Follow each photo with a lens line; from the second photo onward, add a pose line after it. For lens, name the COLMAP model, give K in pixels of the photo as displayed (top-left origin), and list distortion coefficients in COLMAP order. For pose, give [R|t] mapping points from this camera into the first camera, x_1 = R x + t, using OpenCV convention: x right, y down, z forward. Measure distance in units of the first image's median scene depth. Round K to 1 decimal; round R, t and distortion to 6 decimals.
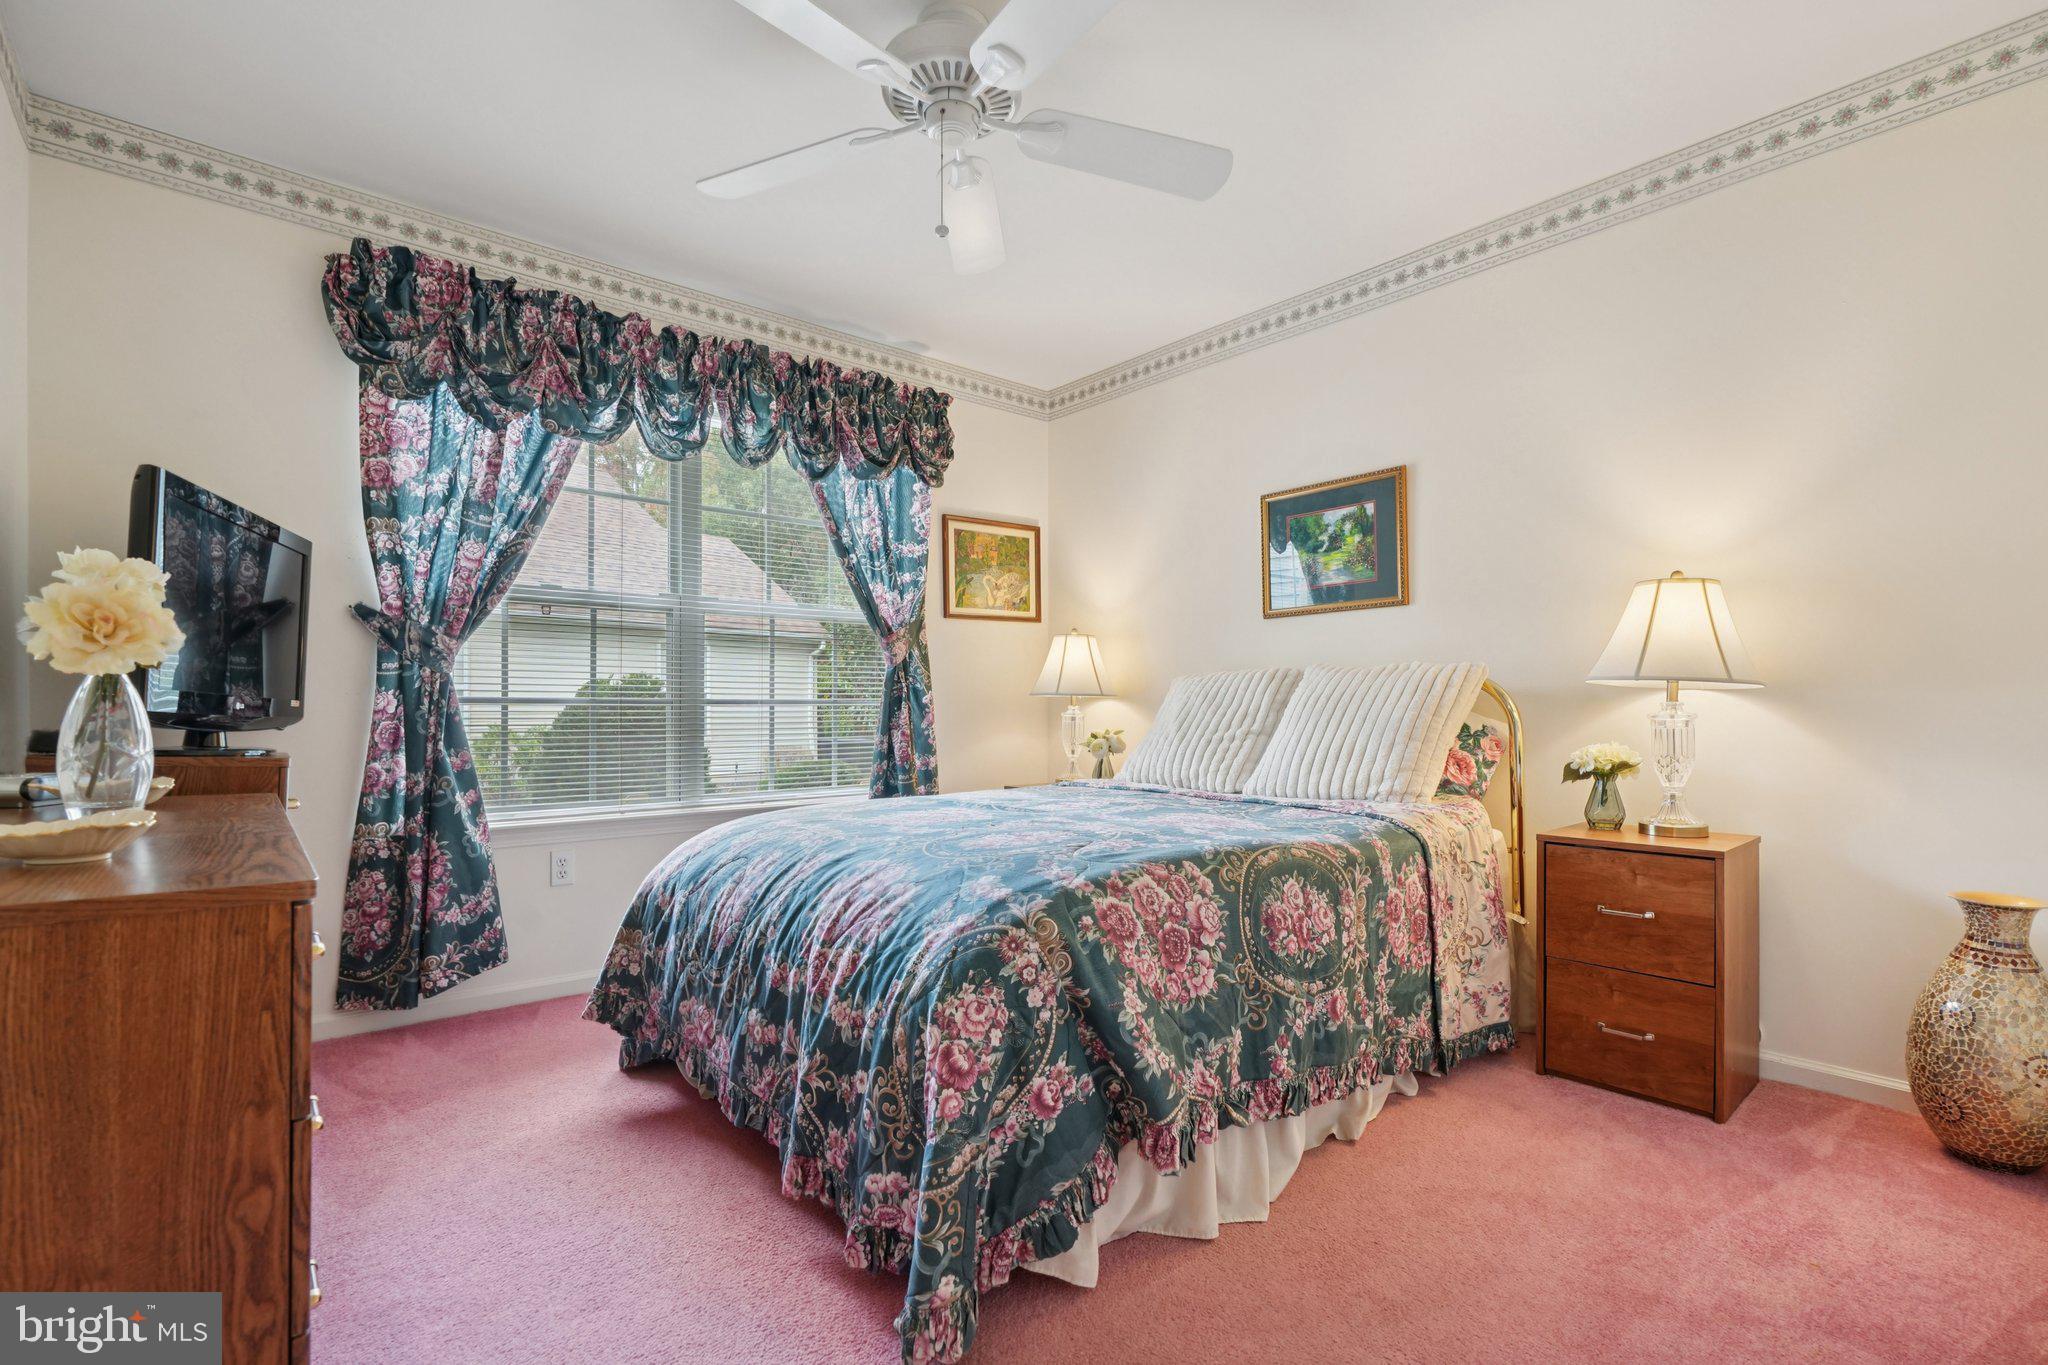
lens RADIAL K [[938.9, 0, 1020.3], [0, 938.9, 712.0], [0, 0, 1]] dist [-0.045855, 0.017744]
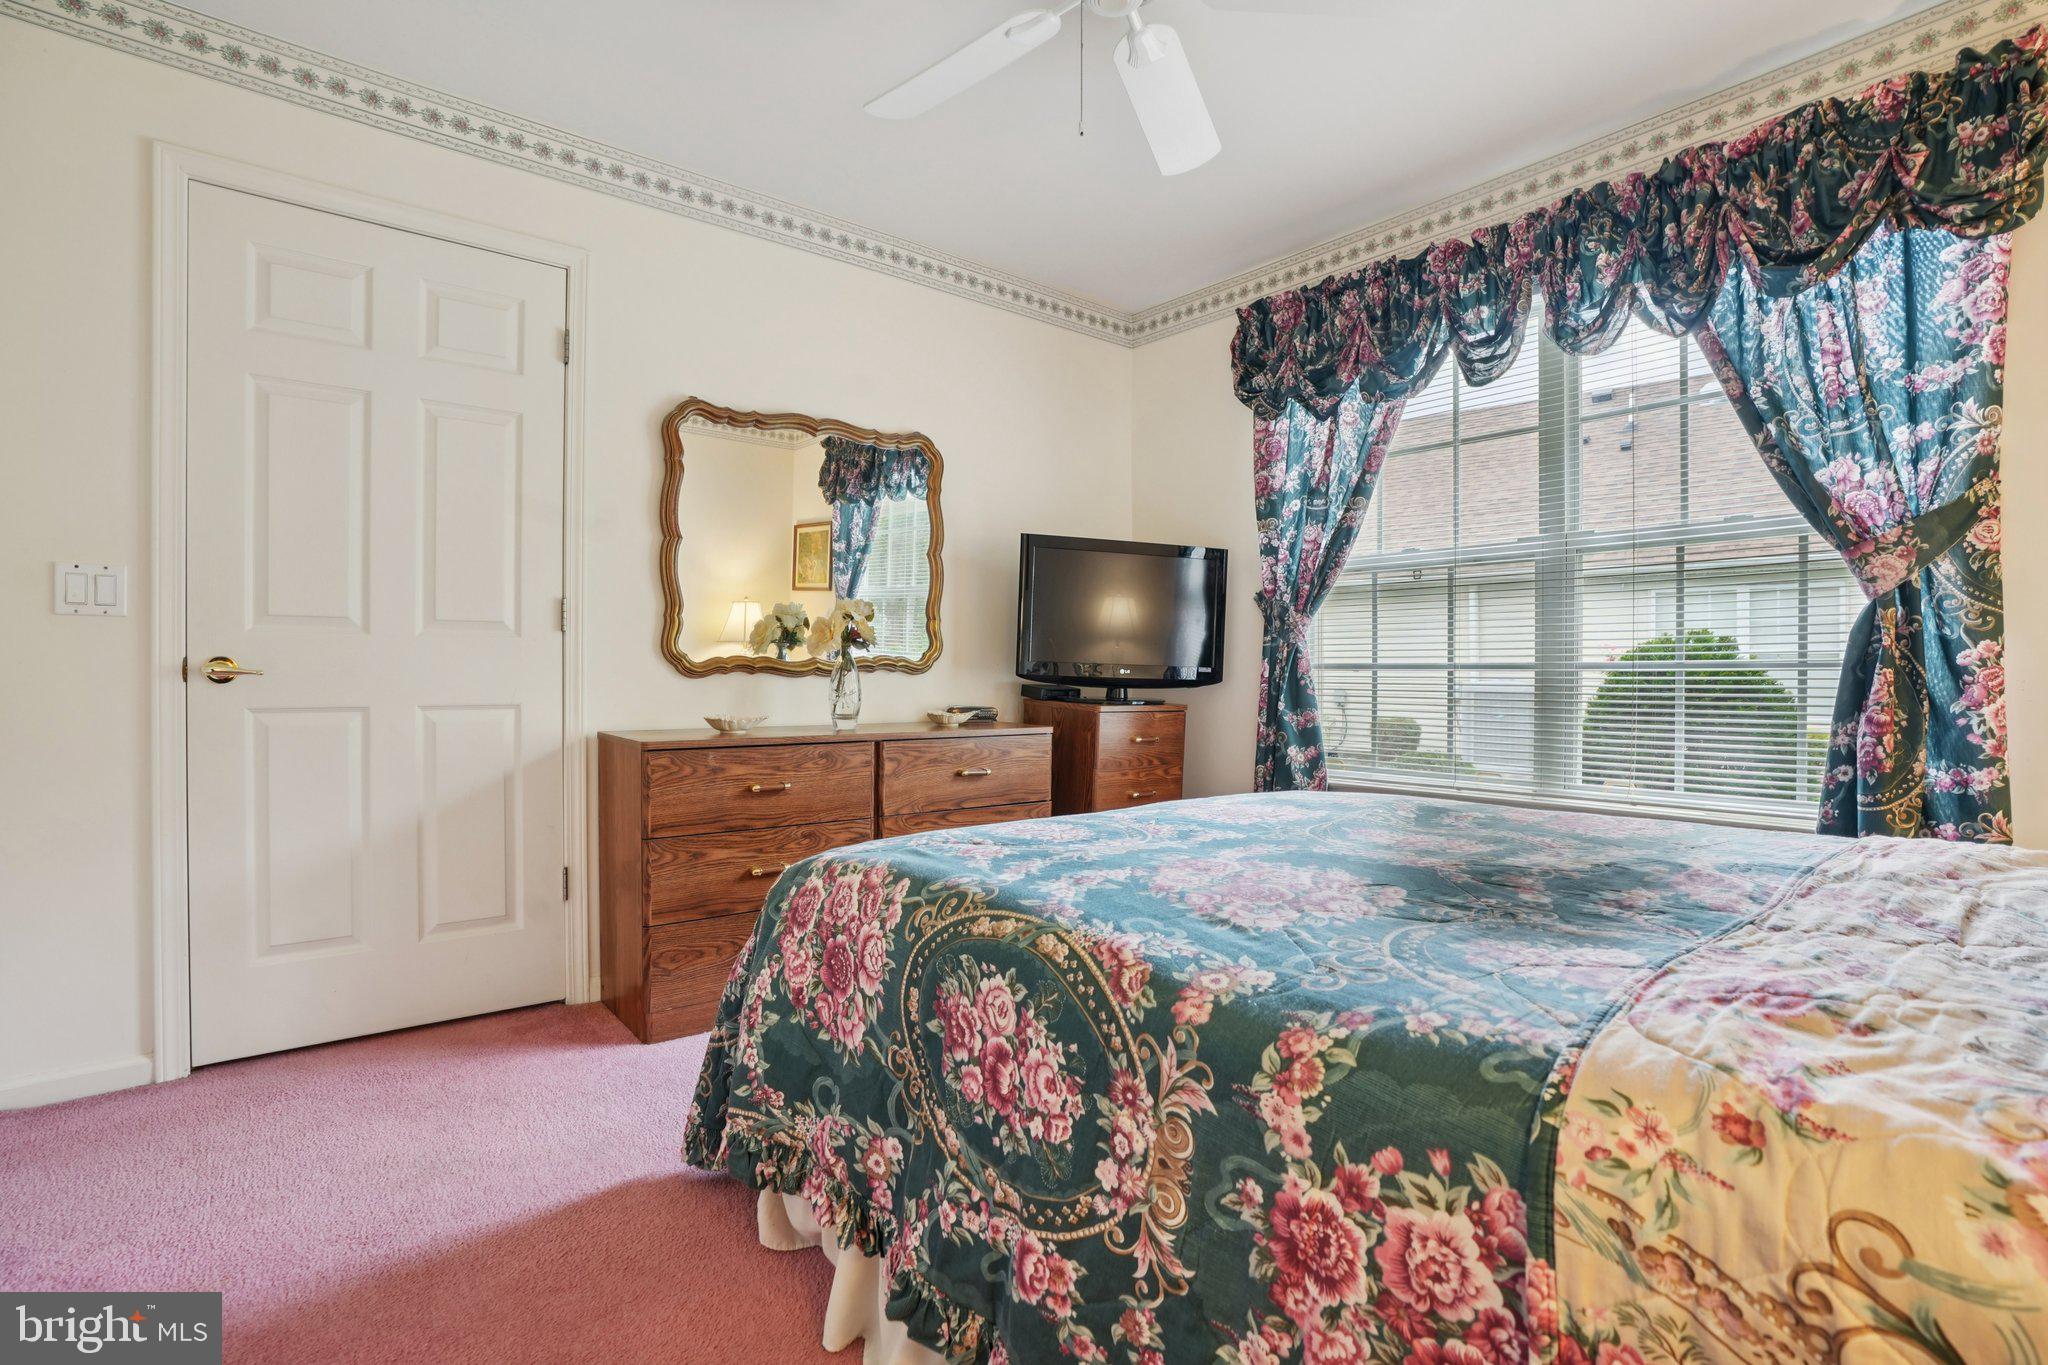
lens RADIAL K [[959.7, 0, 1037.2], [0, 959.7, 672.2], [0, 0, 1]] dist [-0.051177, 0.022235]
pose [[-0.005795, -0.000847, -0.999983, 0.560609], [-0.004298, 0.999990, -0.000822, -0.003419], [0.999974, 0.004294, -0.005799, 0.662070]]
